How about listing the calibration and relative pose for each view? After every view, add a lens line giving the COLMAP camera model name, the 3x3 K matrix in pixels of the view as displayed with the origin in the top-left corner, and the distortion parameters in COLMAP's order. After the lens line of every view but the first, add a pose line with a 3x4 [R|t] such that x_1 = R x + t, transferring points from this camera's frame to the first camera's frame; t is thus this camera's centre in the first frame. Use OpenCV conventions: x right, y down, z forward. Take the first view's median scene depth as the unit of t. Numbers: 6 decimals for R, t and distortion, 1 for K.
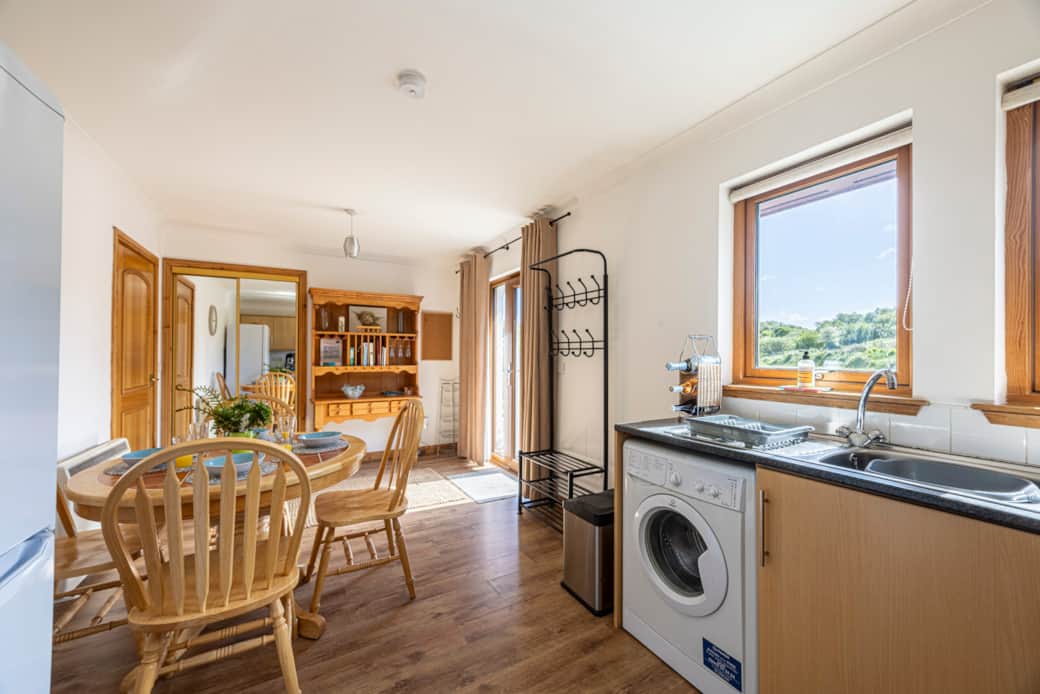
lens RADIAL K [[394.4, 0, 523.9], [0, 394.4, 351.6], [0, 0, 1]] dist [0.000530, 0.000014]
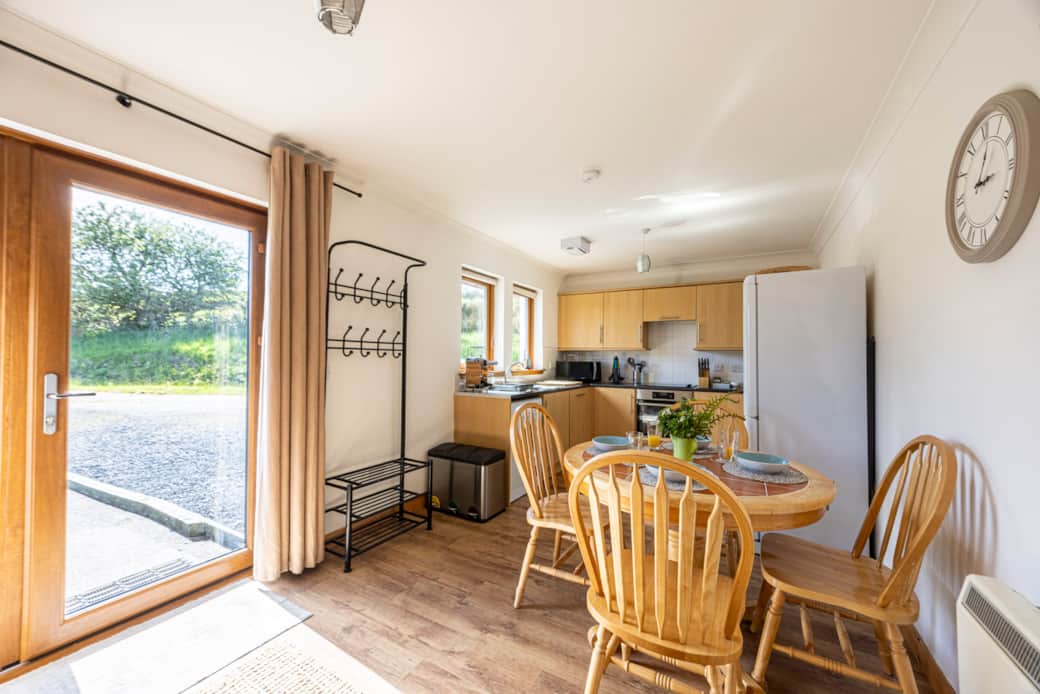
lens RADIAL K [[394.4, 0, 523.4], [0, 394.4, 353.8], [0, 0, 1]] dist [0.000530, 0.000014]
pose [[-0.500445, 0.003194, 0.865762, -0.860177], [-0.015987, 0.999789, -0.012929, 0.010158], [-0.865621, -0.020311, -0.500288, 1.158483]]
